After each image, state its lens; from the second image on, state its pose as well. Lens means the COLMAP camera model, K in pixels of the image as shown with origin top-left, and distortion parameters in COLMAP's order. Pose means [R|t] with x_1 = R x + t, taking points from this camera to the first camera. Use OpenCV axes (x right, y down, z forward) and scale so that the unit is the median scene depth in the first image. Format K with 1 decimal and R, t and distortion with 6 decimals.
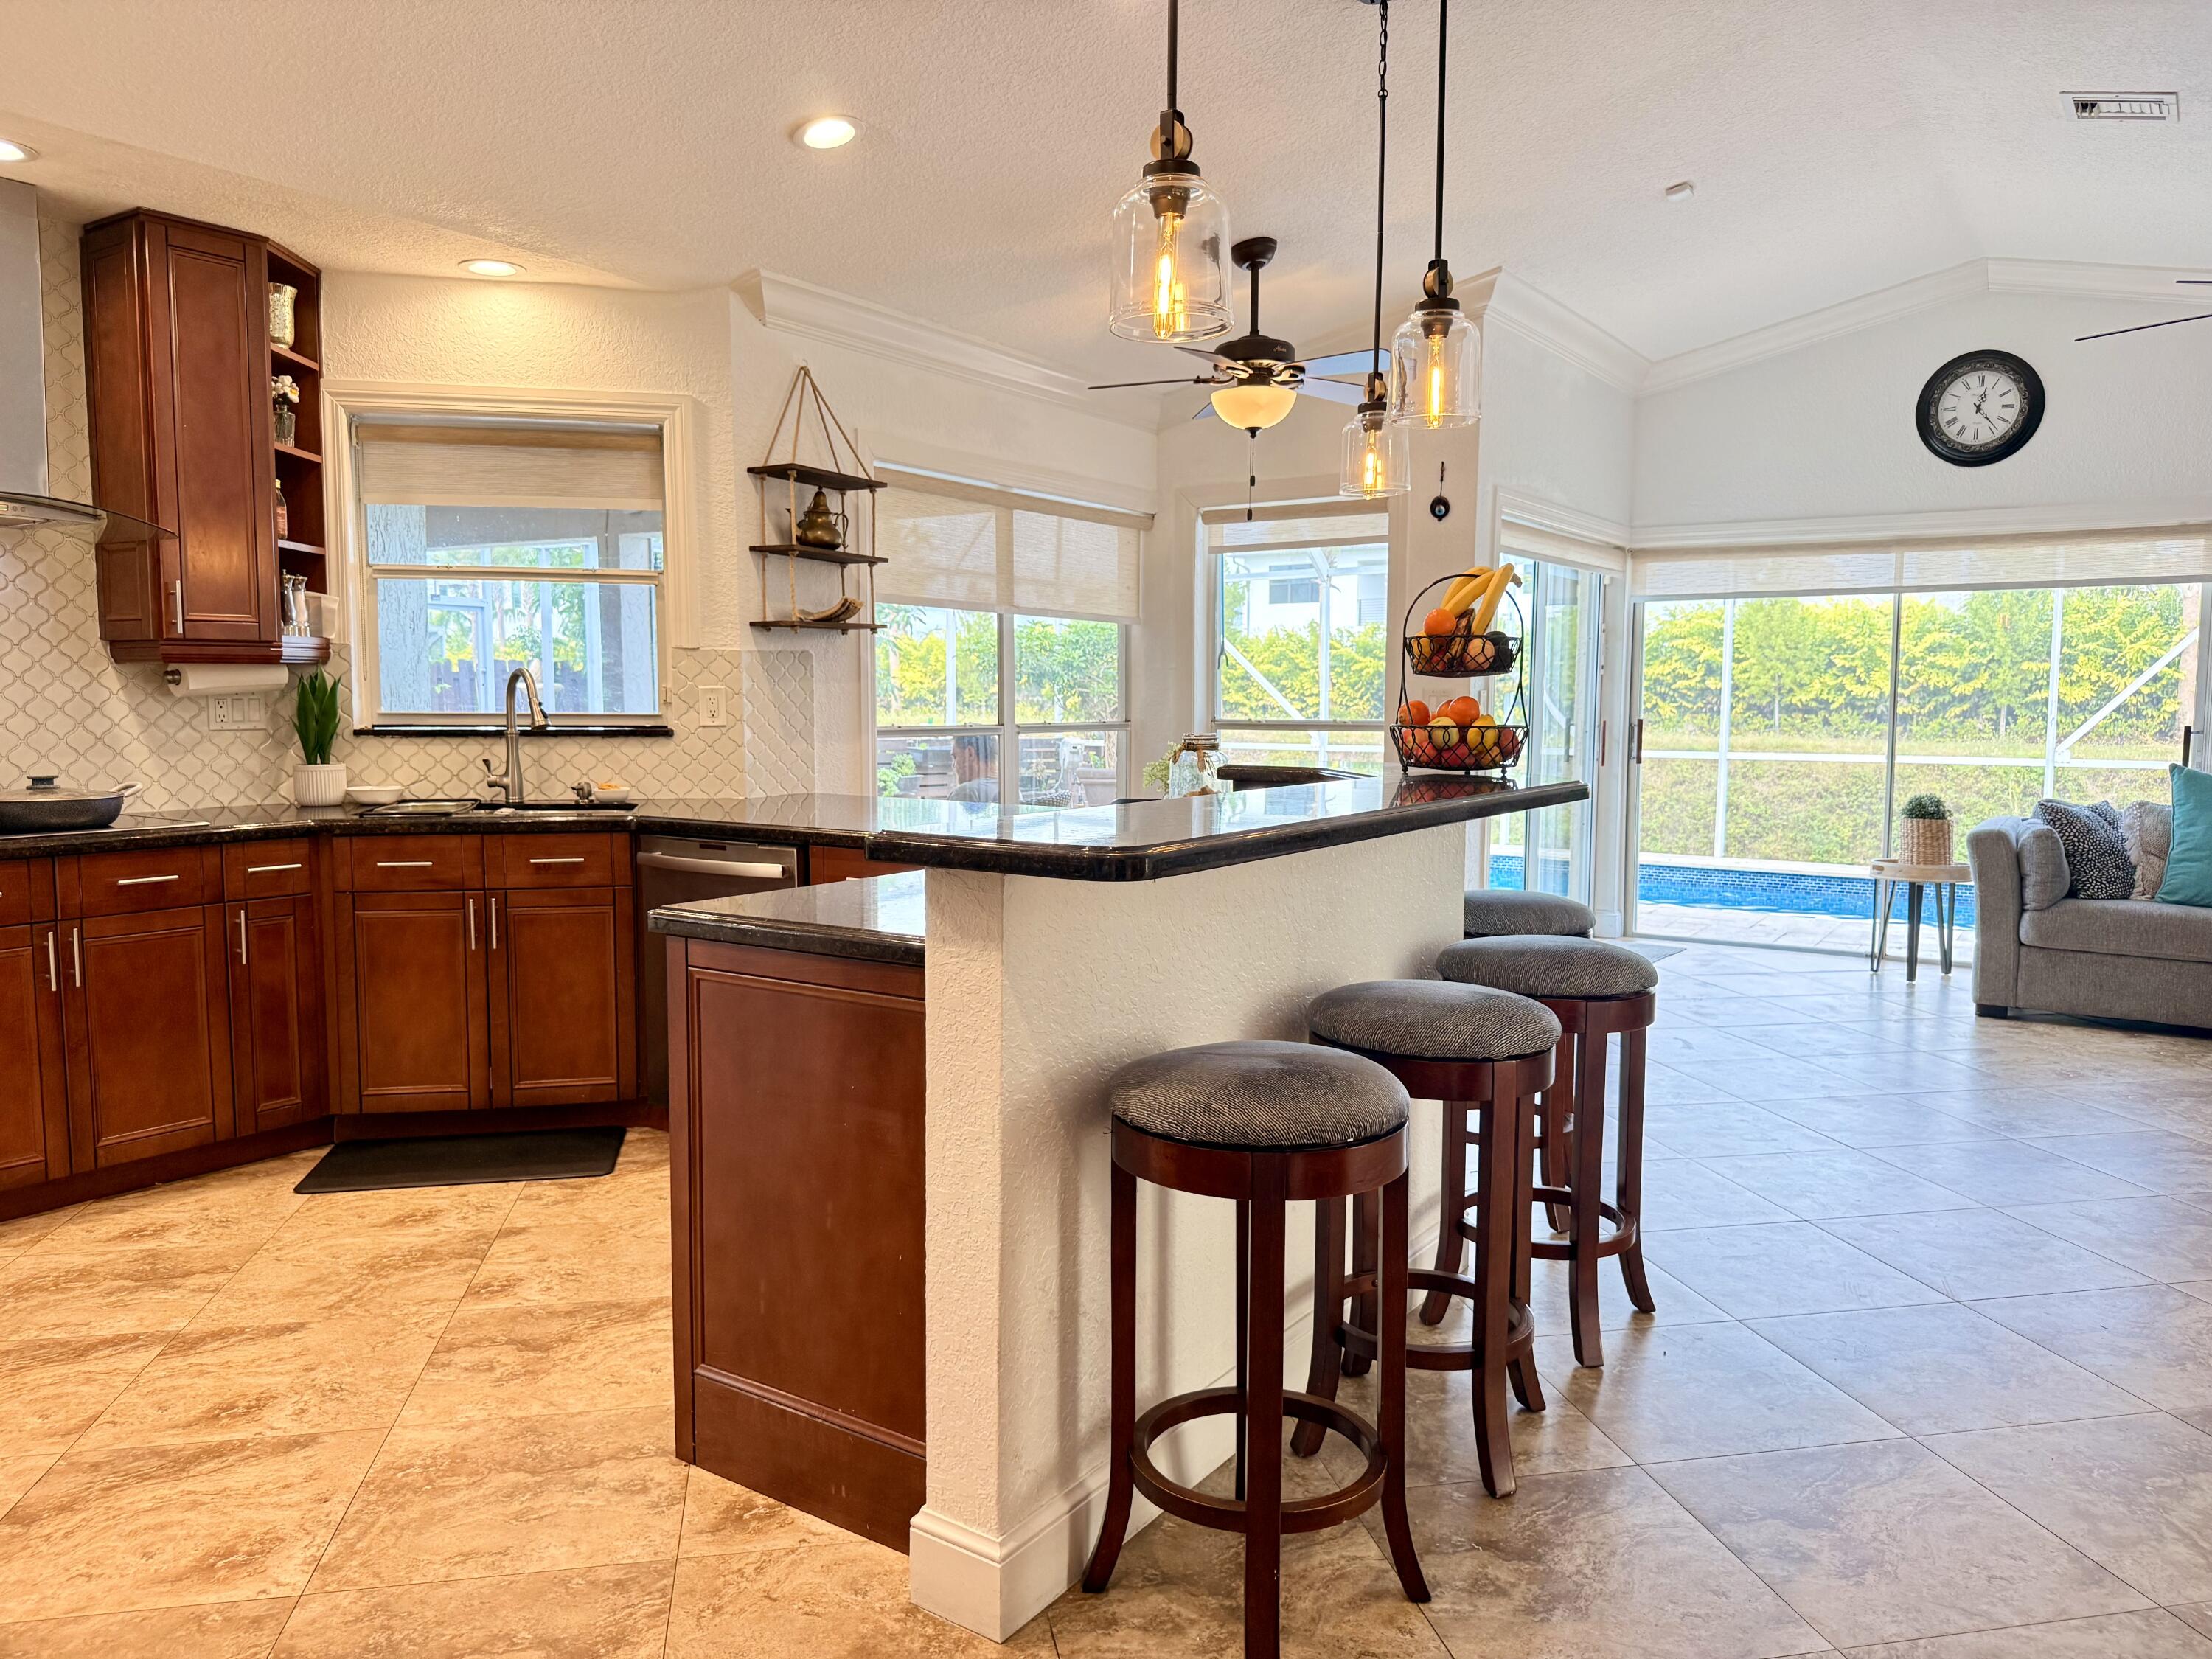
lens RADIAL K [[1572.0, 0, 1090.6], [0, 1572.0, 849.7], [0, 0, 1]] dist [0.049106, -0.053253]
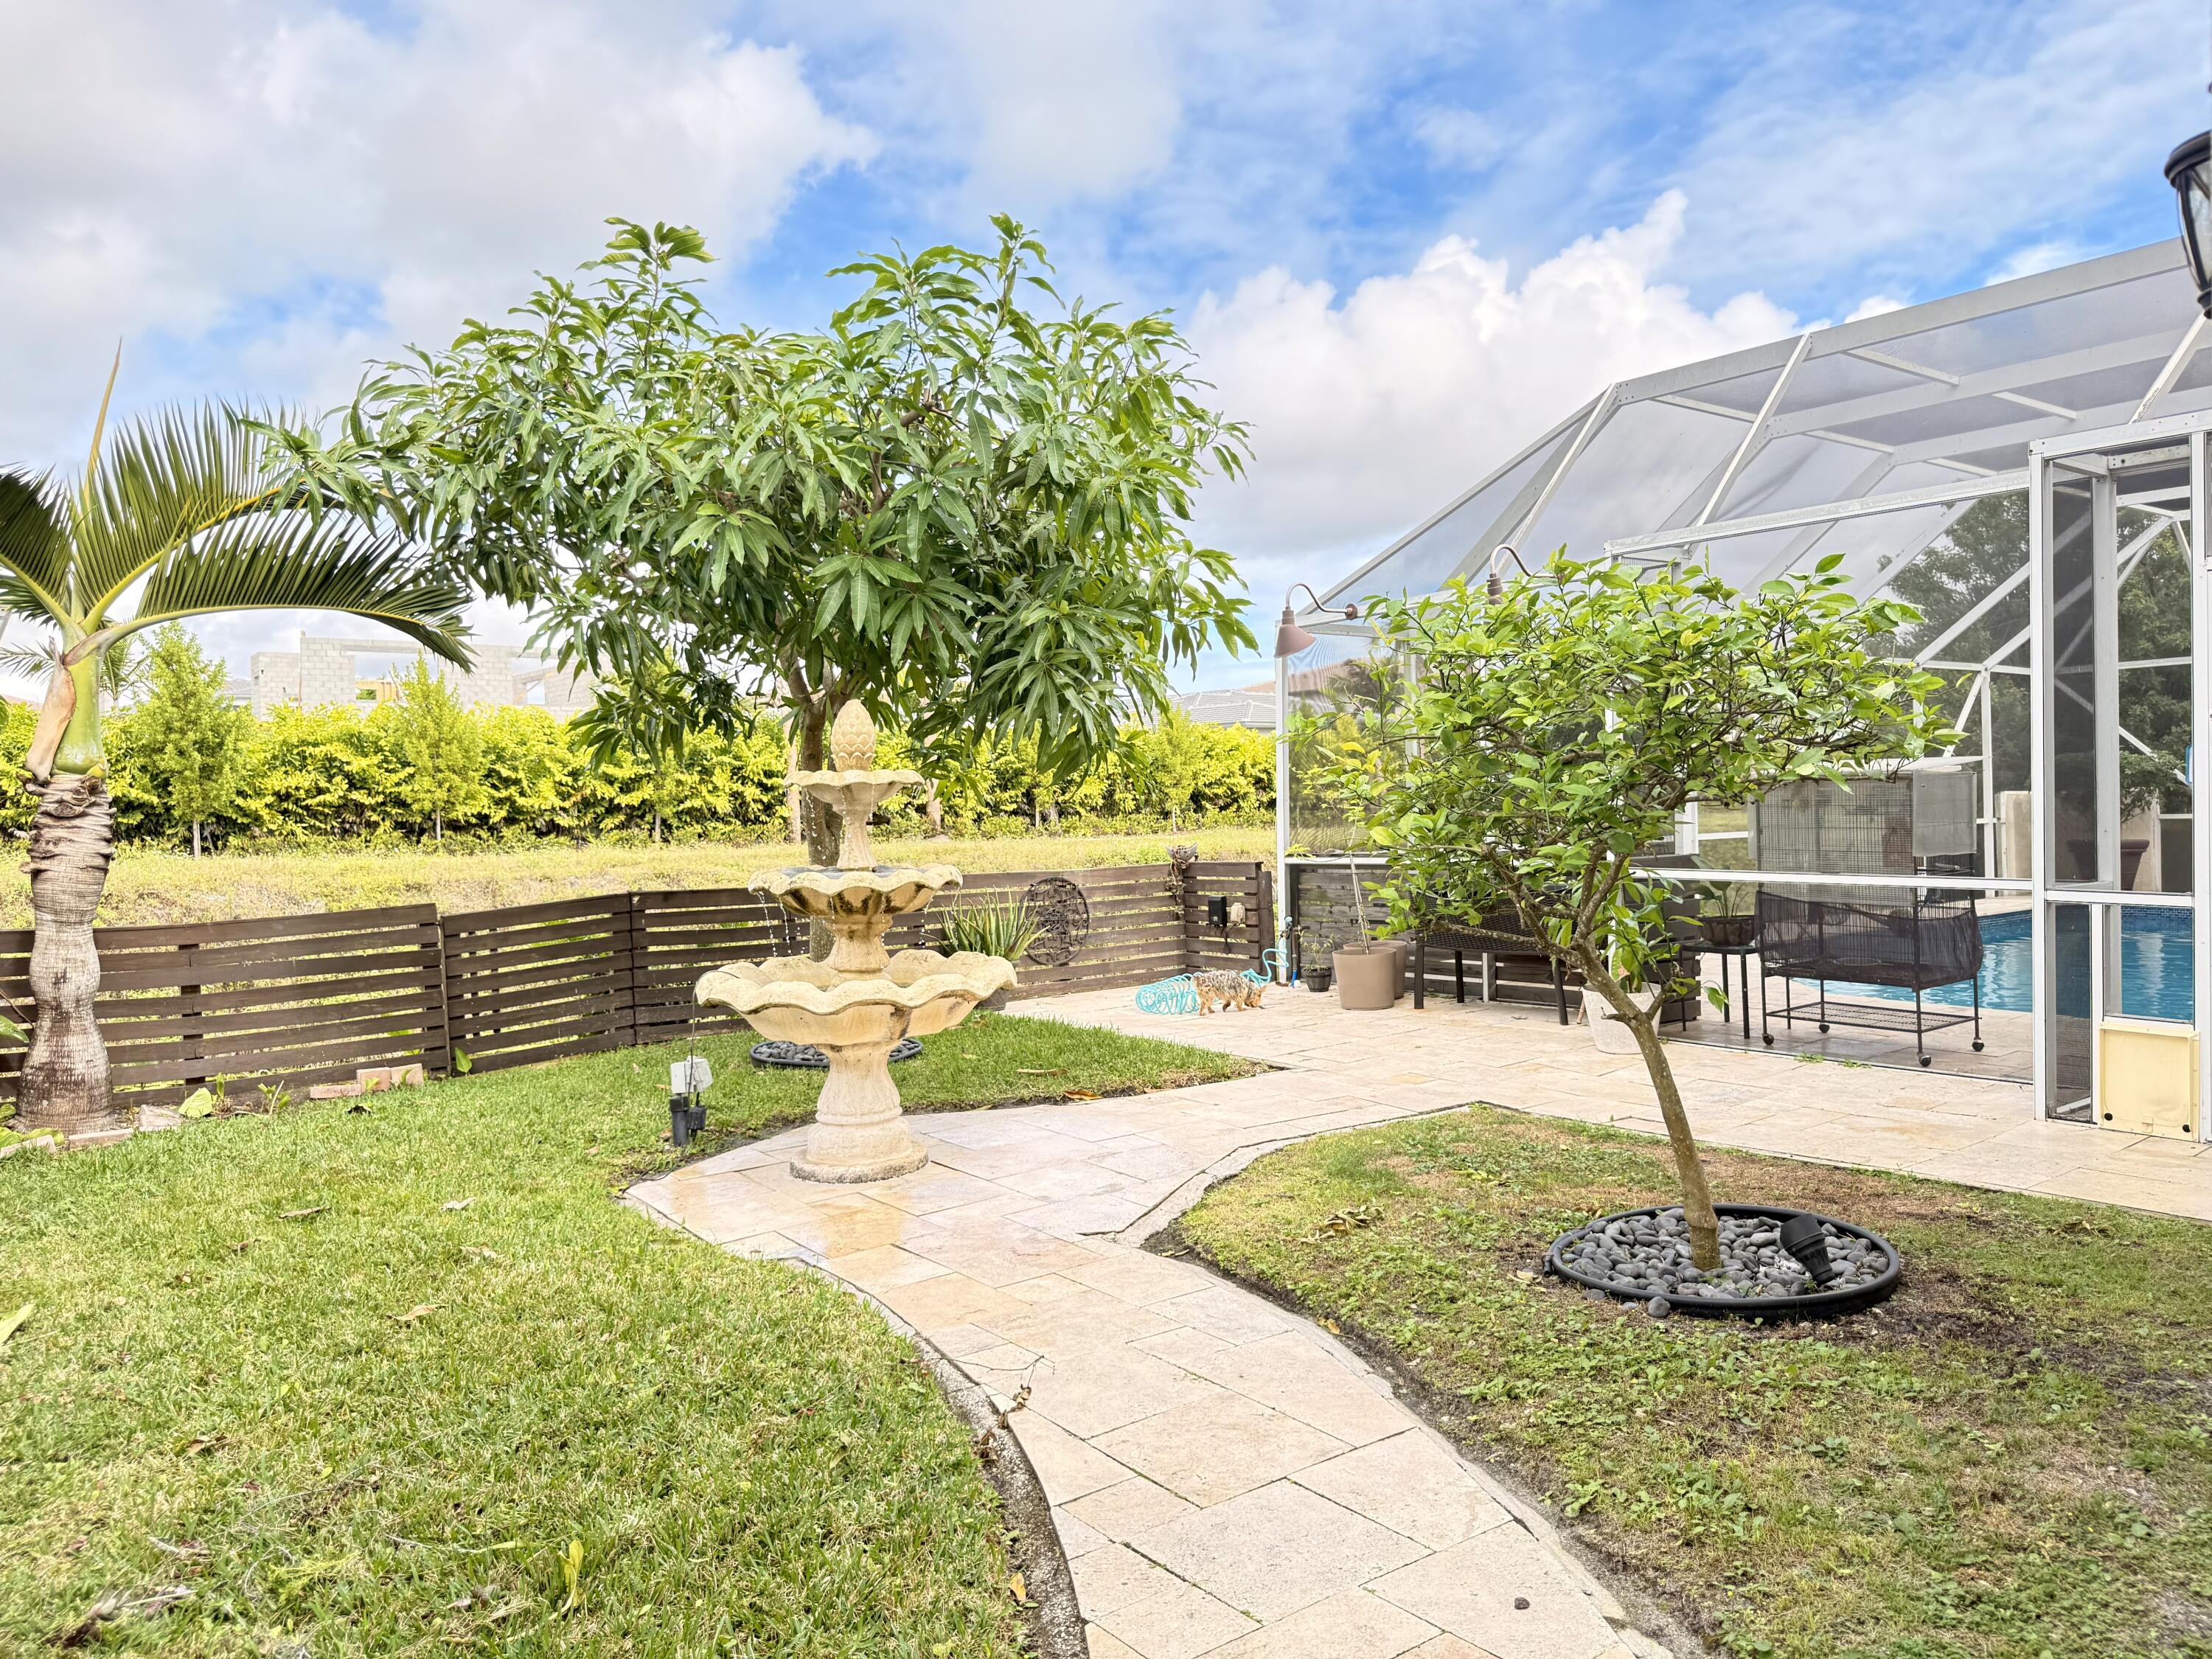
lens RADIAL K [[1572.0, 0, 1126.2], [0, 1572.0, 830.2], [0, 0, 1]] dist [0.049106, -0.053253]
pose [[0.291817, -0.030997, 0.955972, -2.044056], [0.117754, 0.993036, -0.003747, -0.286741], [-0.949198, 0.113663, 0.293435, 2.835382]]
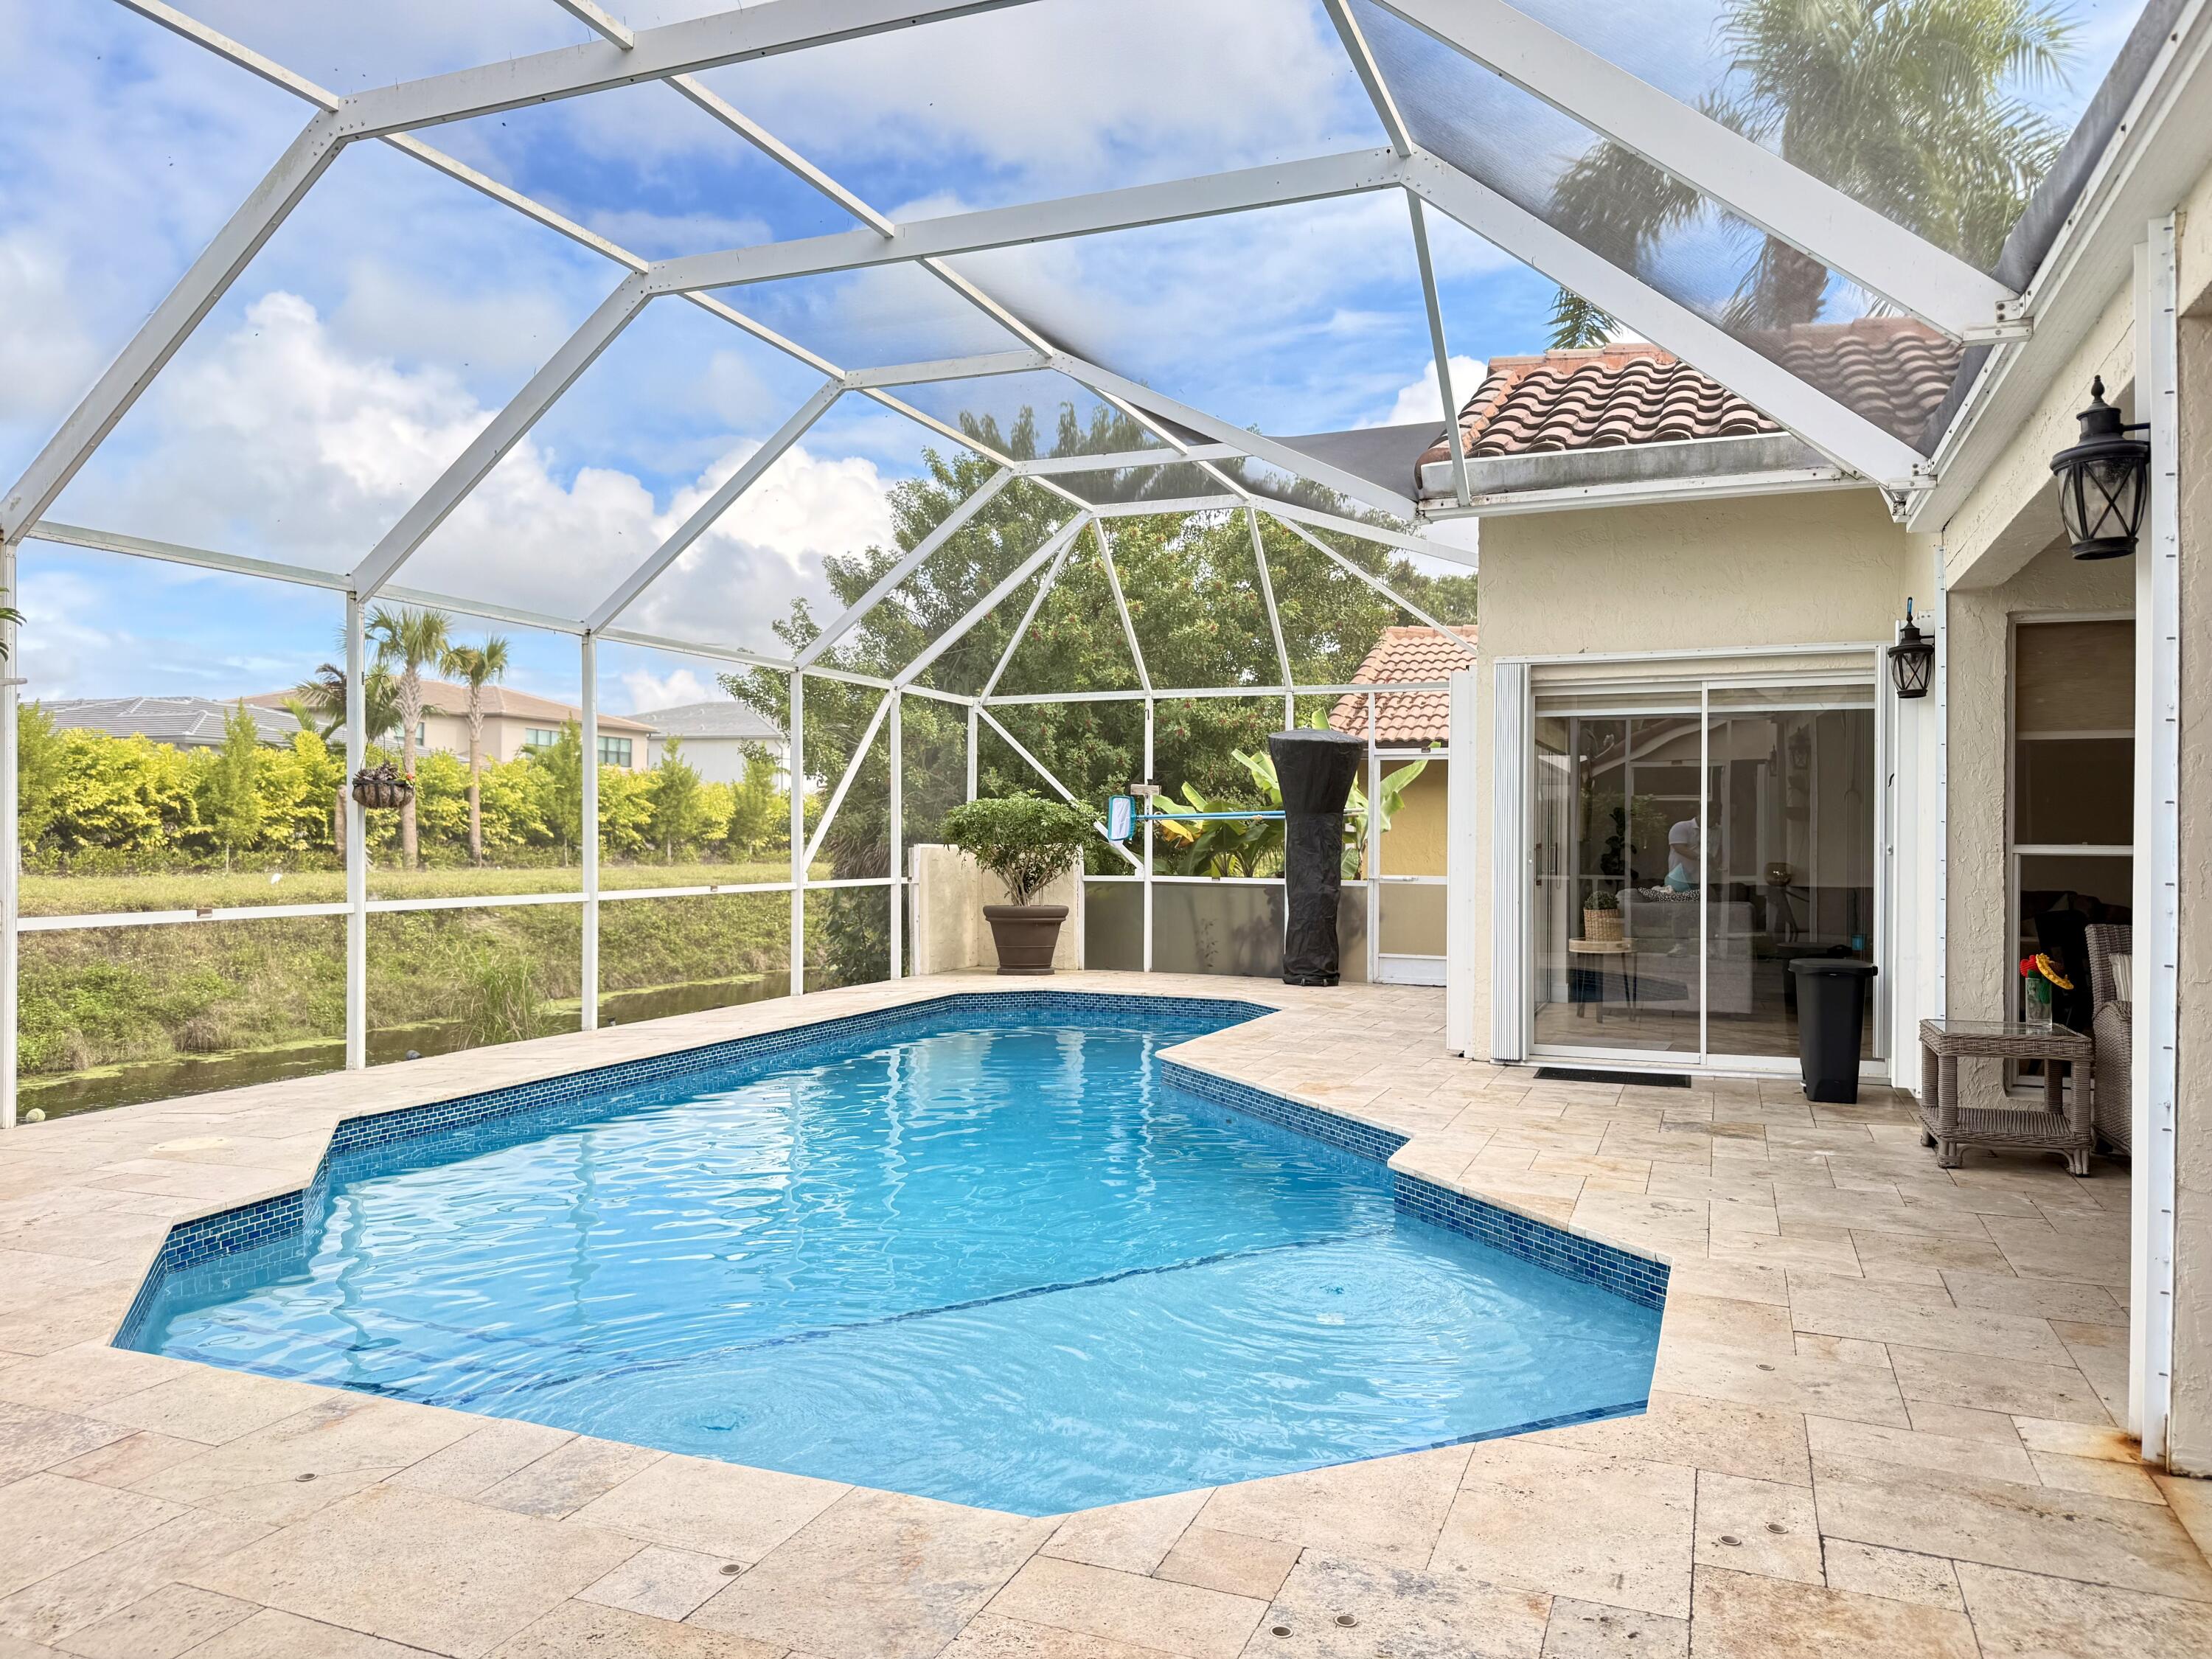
lens RADIAL K [[1572.0, 0, 1122.5], [0, 1572.0, 837.4], [0, 0, 1]] dist [0.049106, -0.053253]
pose [[-0.238838, -0.005858, 0.971042, -0.942751], [0.089130, 0.995628, 0.027928, -0.216552], [-0.966960, 0.093220, -0.237272, 2.351929]]
